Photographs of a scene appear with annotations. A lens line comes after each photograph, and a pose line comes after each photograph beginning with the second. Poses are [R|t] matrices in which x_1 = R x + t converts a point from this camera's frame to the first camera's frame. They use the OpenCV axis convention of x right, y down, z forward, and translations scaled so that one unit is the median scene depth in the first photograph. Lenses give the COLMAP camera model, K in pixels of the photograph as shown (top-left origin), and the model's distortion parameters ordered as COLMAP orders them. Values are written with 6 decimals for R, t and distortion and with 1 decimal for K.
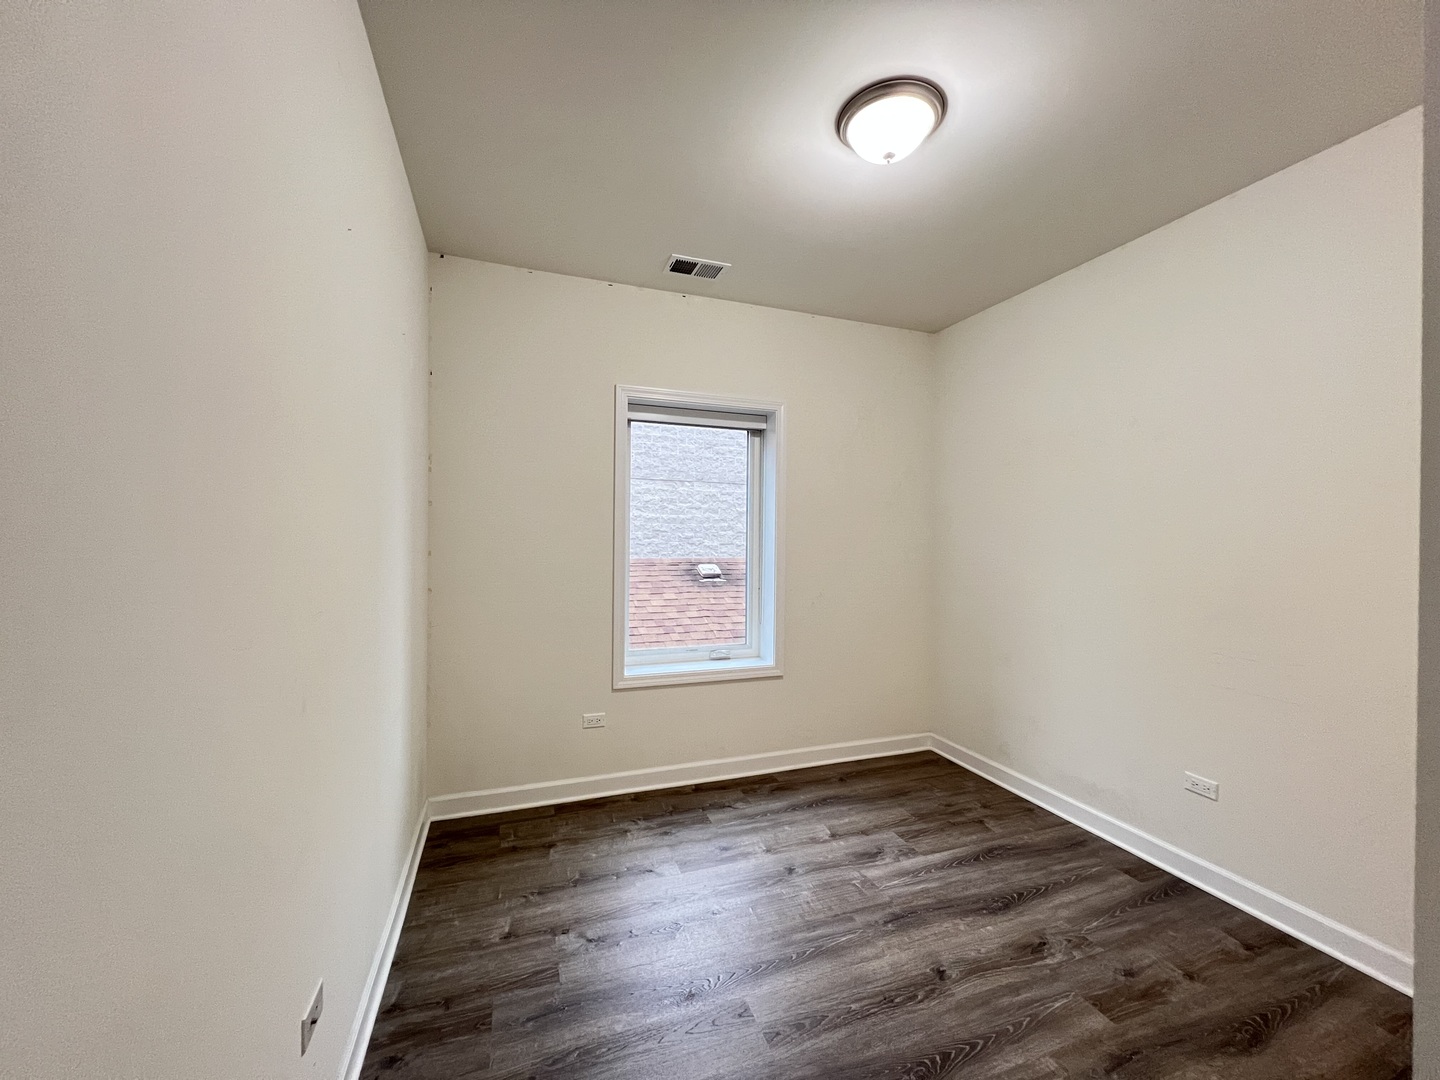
lens RADIAL K [[570.8, 0, 727.4], [0, 570.8, 544.2], [0, 0, 1]] dist [0.003624, 0.000292]
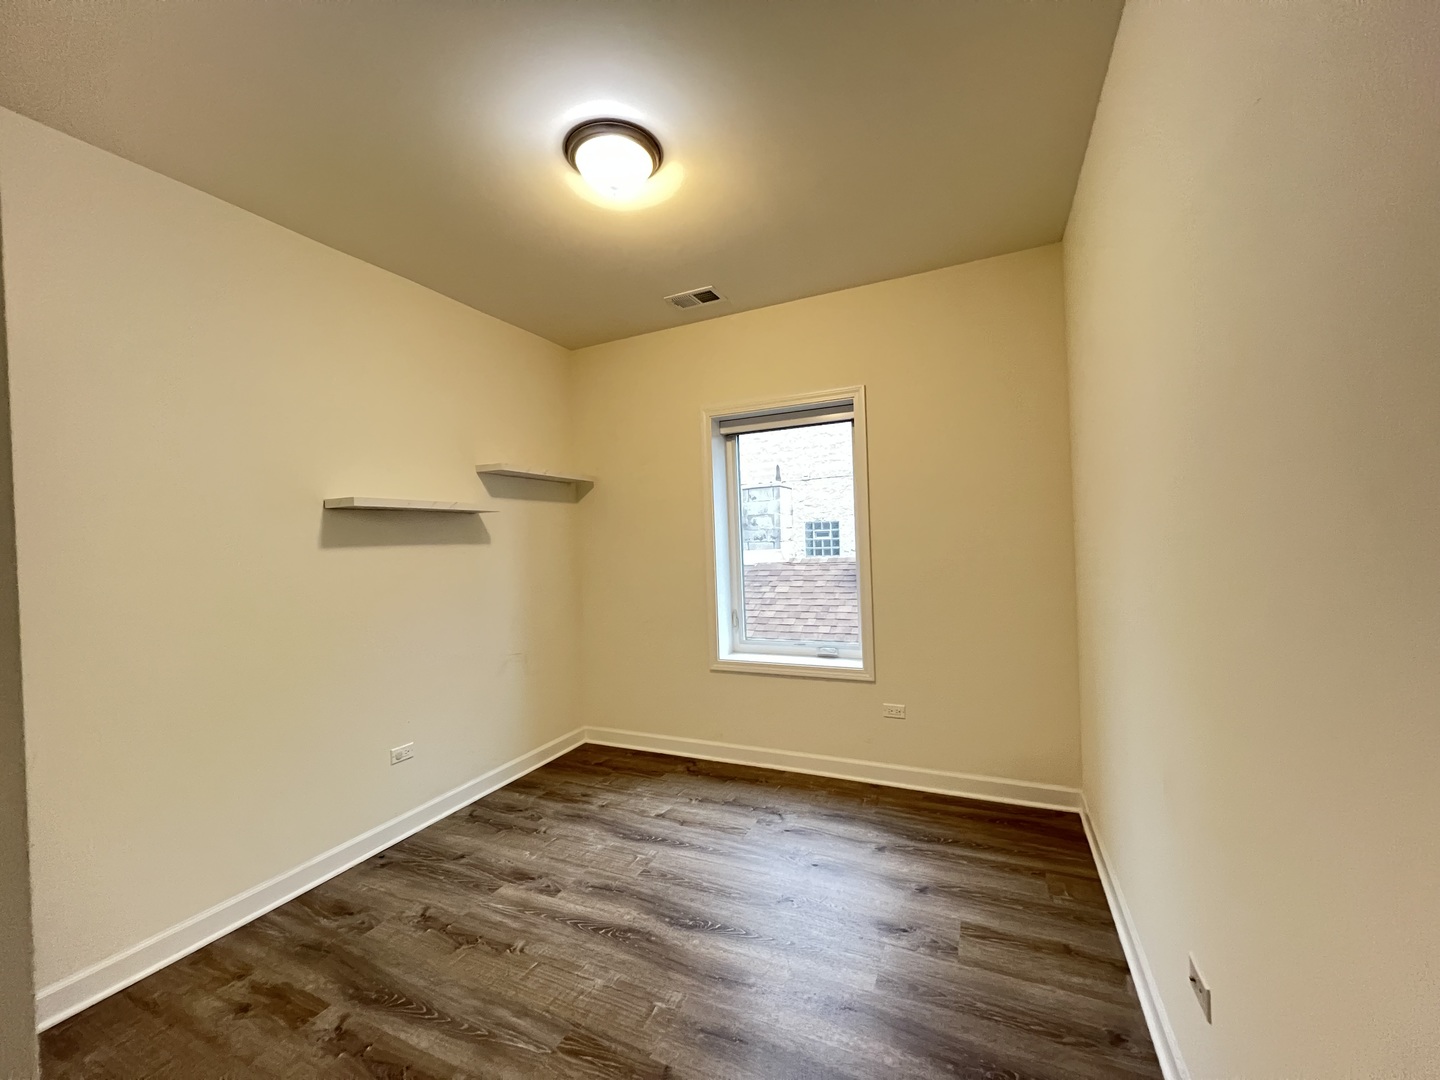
lens RADIAL K [[570.8, 0, 734.4], [0, 570.8, 539.7], [0, 0, 1]] dist [0.003624, 0.000292]
pose [[0.709138, -0.029686, -0.704444, 0.605321], [0.039578, 0.999214, -0.002267, -0.006620], [0.703958, -0.026273, 0.709756, 0.190855]]
